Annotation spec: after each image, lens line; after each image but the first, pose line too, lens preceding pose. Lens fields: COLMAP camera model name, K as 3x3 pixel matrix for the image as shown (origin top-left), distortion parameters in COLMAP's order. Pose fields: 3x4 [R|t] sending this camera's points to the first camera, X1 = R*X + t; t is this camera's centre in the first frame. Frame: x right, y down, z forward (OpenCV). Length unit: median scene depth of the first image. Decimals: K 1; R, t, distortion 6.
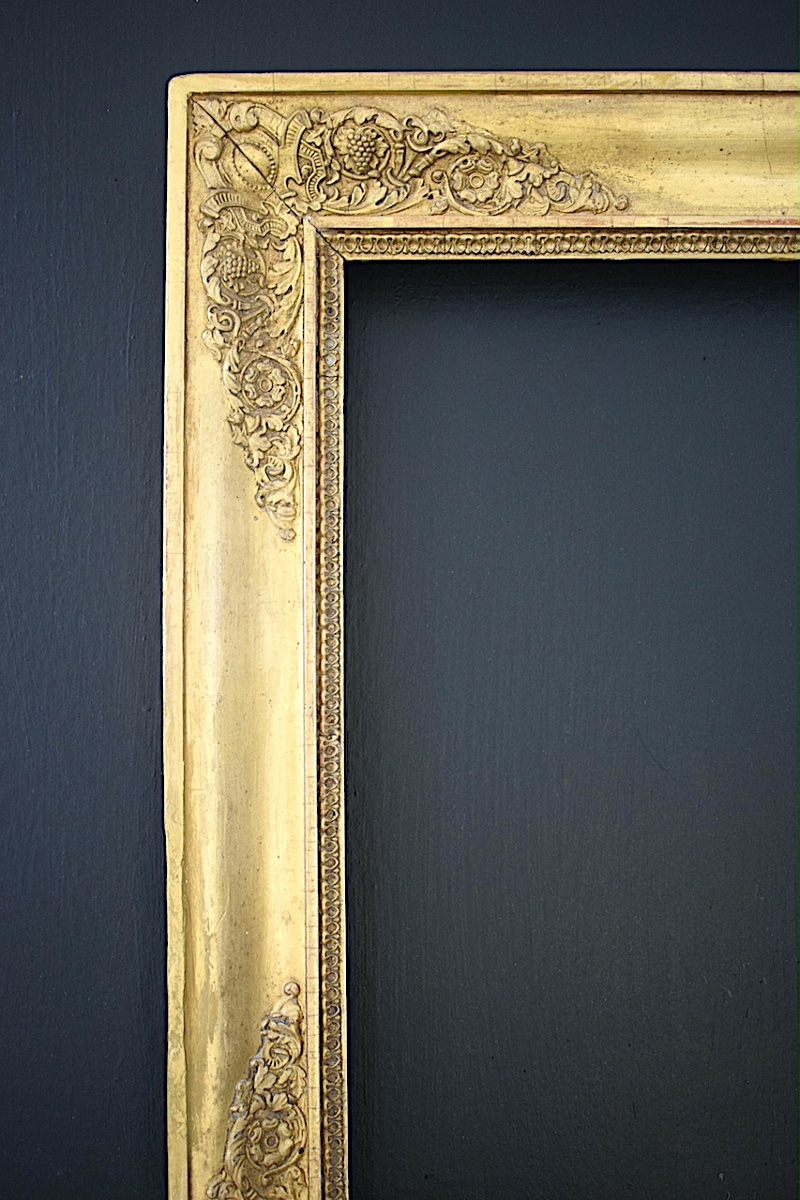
lens RADIAL K [[1396.5, 0, 400.0], [0, 1396.5, 600.0], [0, 0, 1]] dist [-0.018636, -0.000614]
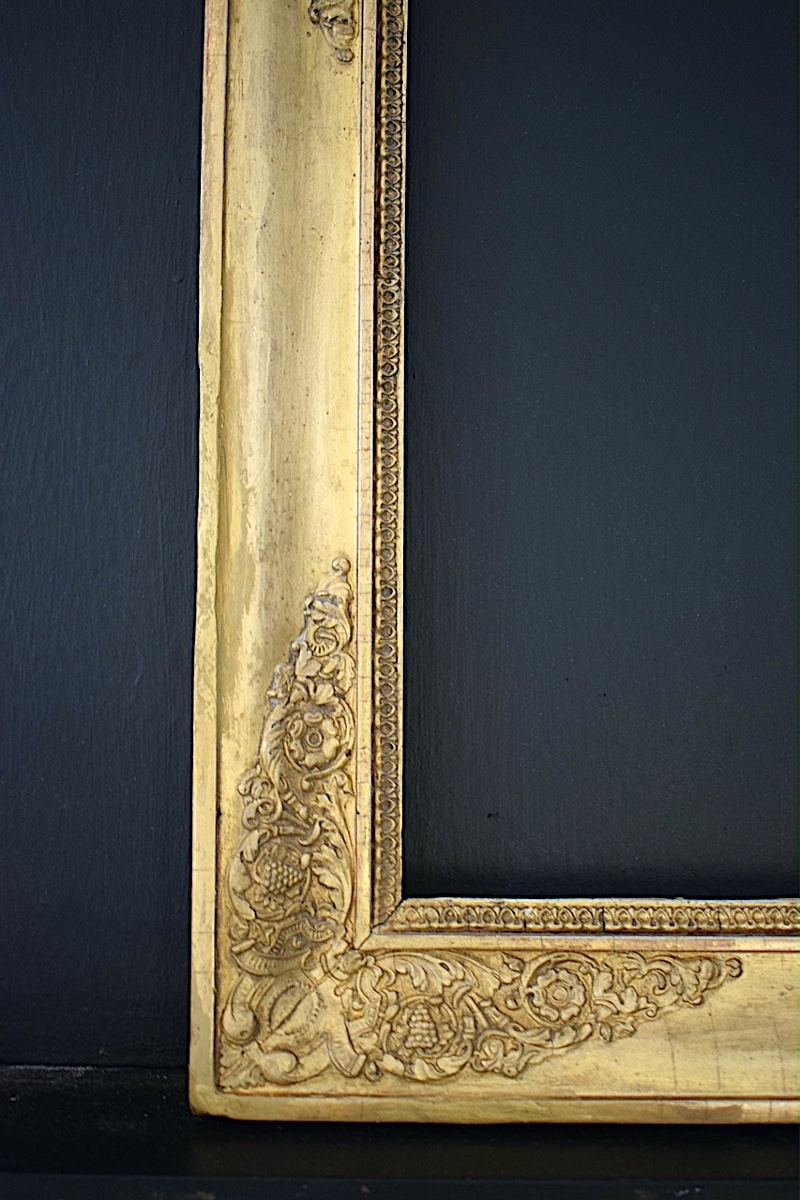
lens RADIAL K [[1396.5, 0, 400.0], [0, 1396.5, 600.0], [0, 0, 1]] dist [-0.018636, -0.000614]
pose [[0.999870, 0.014072, -0.007927, -0.033594], [-0.014409, 0.998920, -0.044162, 0.336776], [0.007297, 0.044271, 0.998993, 0.137840]]
